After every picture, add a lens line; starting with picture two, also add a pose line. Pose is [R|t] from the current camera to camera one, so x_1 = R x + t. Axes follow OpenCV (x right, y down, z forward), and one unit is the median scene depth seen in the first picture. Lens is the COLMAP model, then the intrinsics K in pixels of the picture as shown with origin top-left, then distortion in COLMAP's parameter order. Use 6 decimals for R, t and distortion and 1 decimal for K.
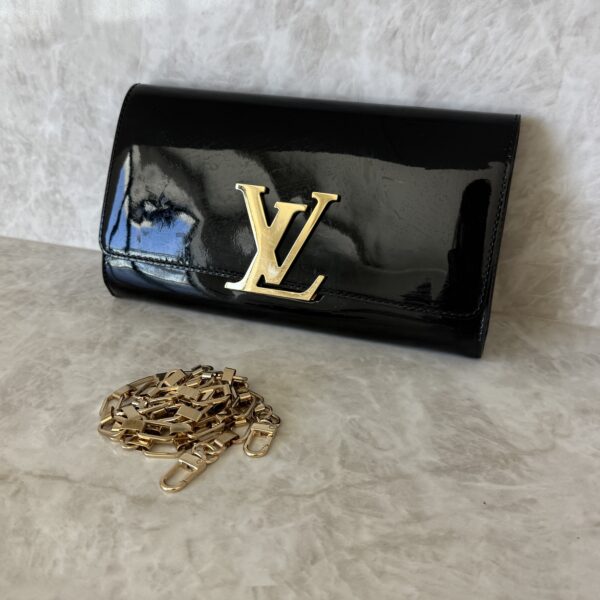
lens RADIAL K [[681.2, 0, 300.0], [0, 681.2, 300.0], [0, 0, 1]] dist [0.172092, -0.451110]
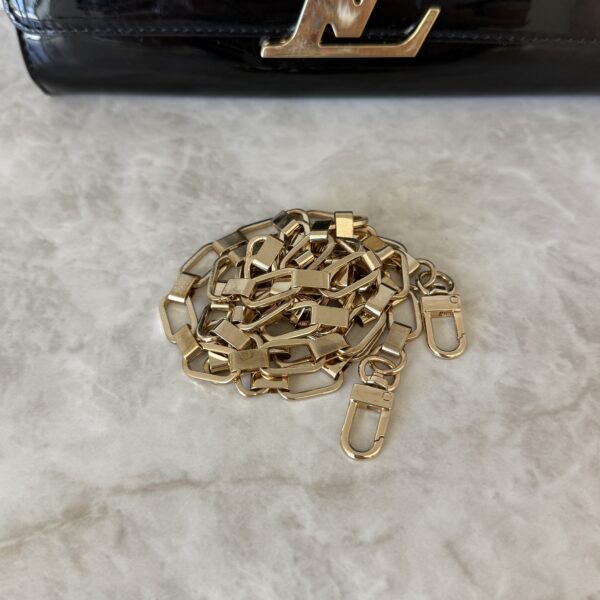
lens RADIAL K [[681.2, 0, 300.0], [0, 681.2, 300.0], [0, 0, 1]] dist [0.172092, -0.451110]
pose [[0.955689, -0.252844, 0.150759, -0.287512], [0.156540, 0.870216, 0.467140, -0.140327], [-0.249307, -0.422840, 0.871236, 0.507689]]
